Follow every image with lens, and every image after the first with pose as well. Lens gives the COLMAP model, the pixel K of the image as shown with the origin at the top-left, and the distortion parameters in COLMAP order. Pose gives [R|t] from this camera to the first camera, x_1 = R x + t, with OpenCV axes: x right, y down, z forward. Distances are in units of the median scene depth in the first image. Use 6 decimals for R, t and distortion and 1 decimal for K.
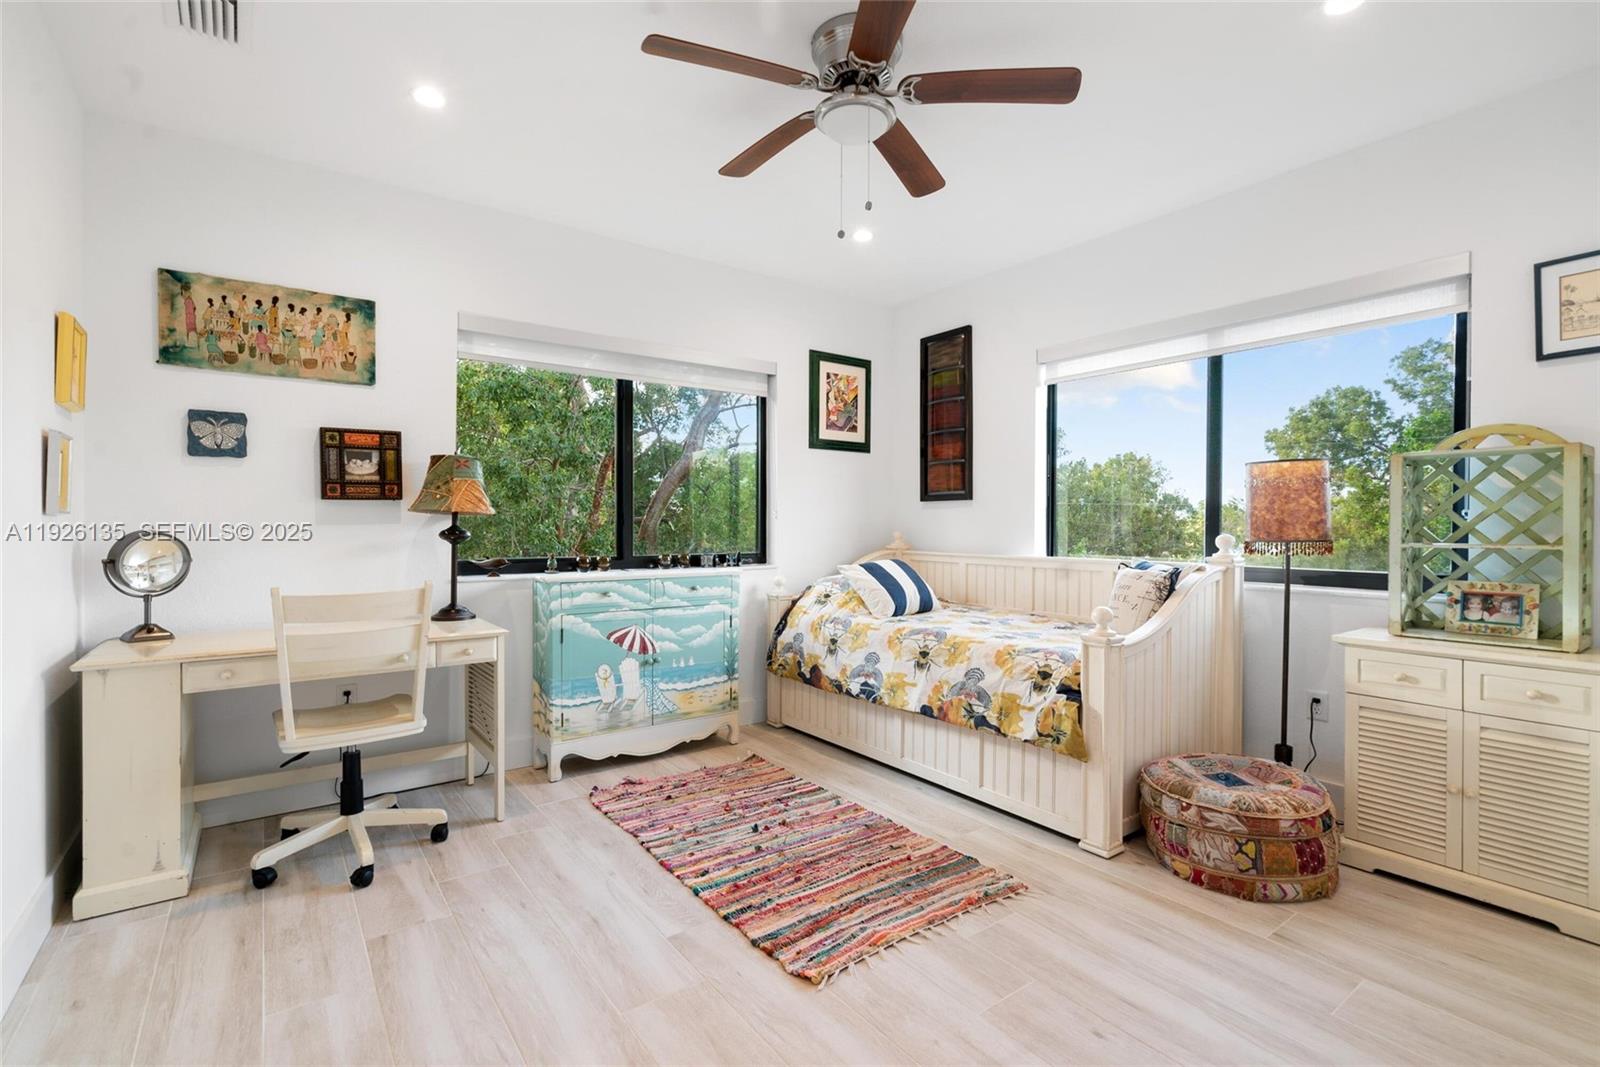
lens RADIAL K [[736.7, 0, 800.0], [0, 736.7, 533.5], [0, 0, 1]] dist [-0.000307, 0.000245]
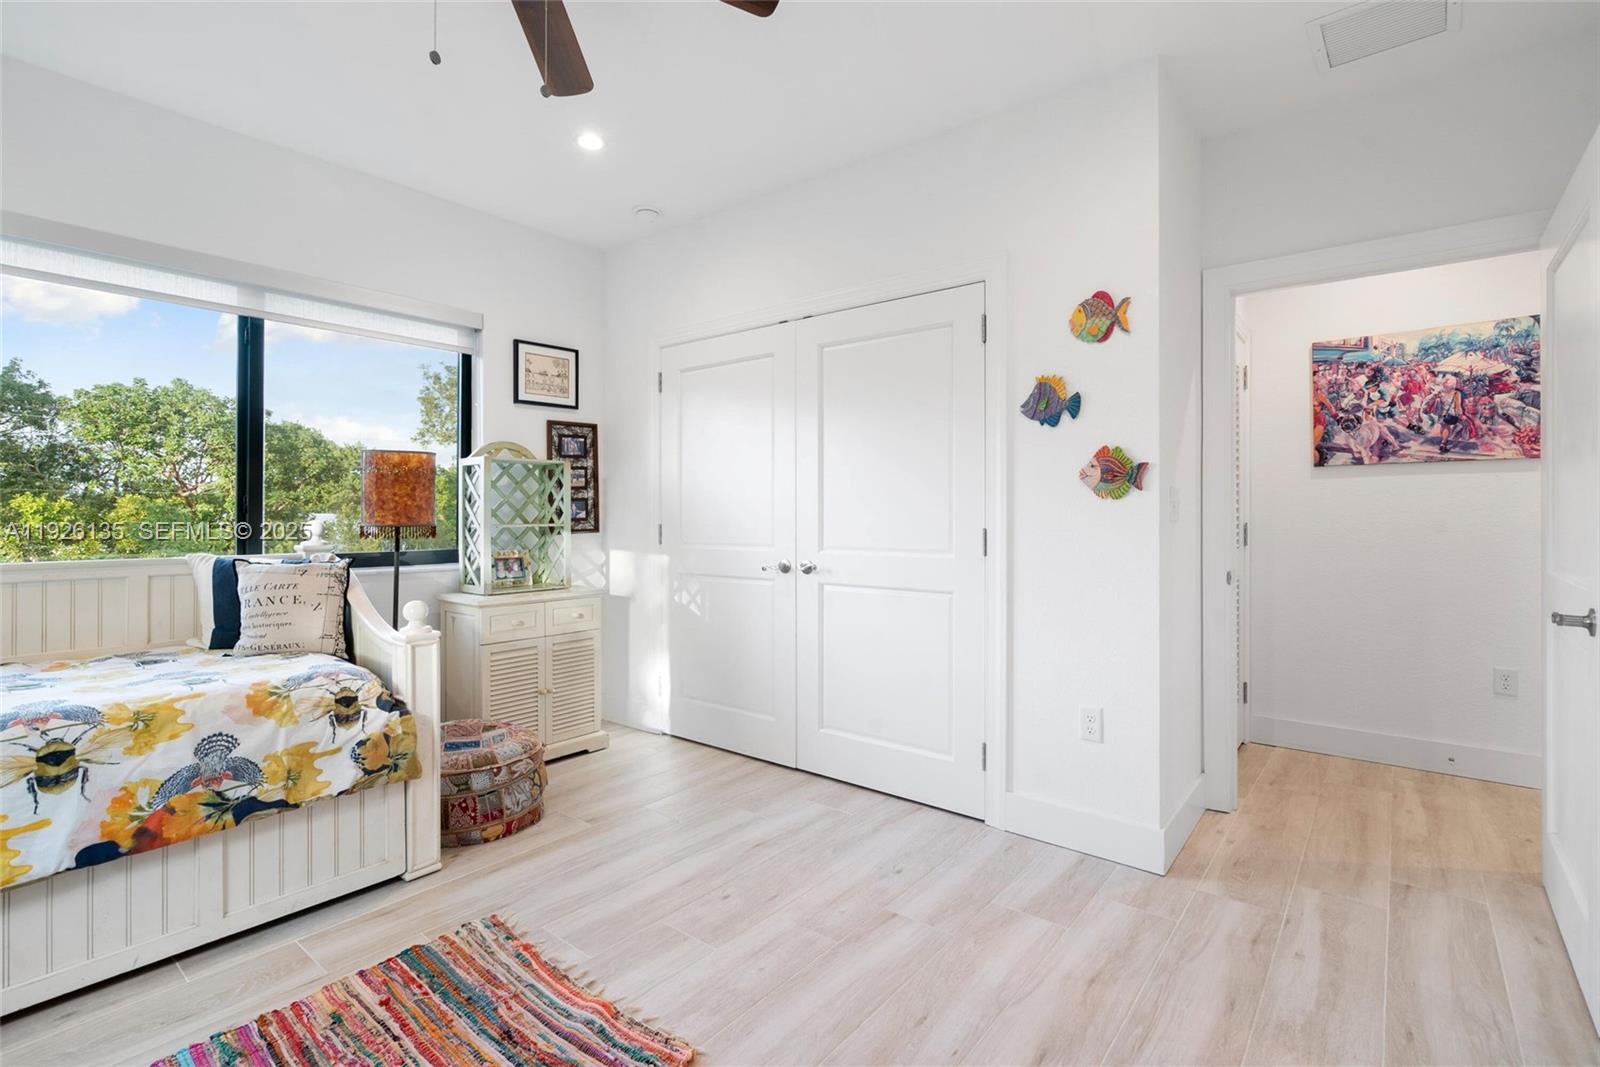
lens RADIAL K [[744.2, 0, 798.7], [0, 744.2, 510.2], [0, 0, 1]] dist [-0.000922, -0.000422]
pose [[-0.257787, 0.000745, 0.966201, -0.618254], [0.007083, 0.999974, 0.001118, -0.010279], [-0.966176, 0.007132, -0.257786, 0.814559]]
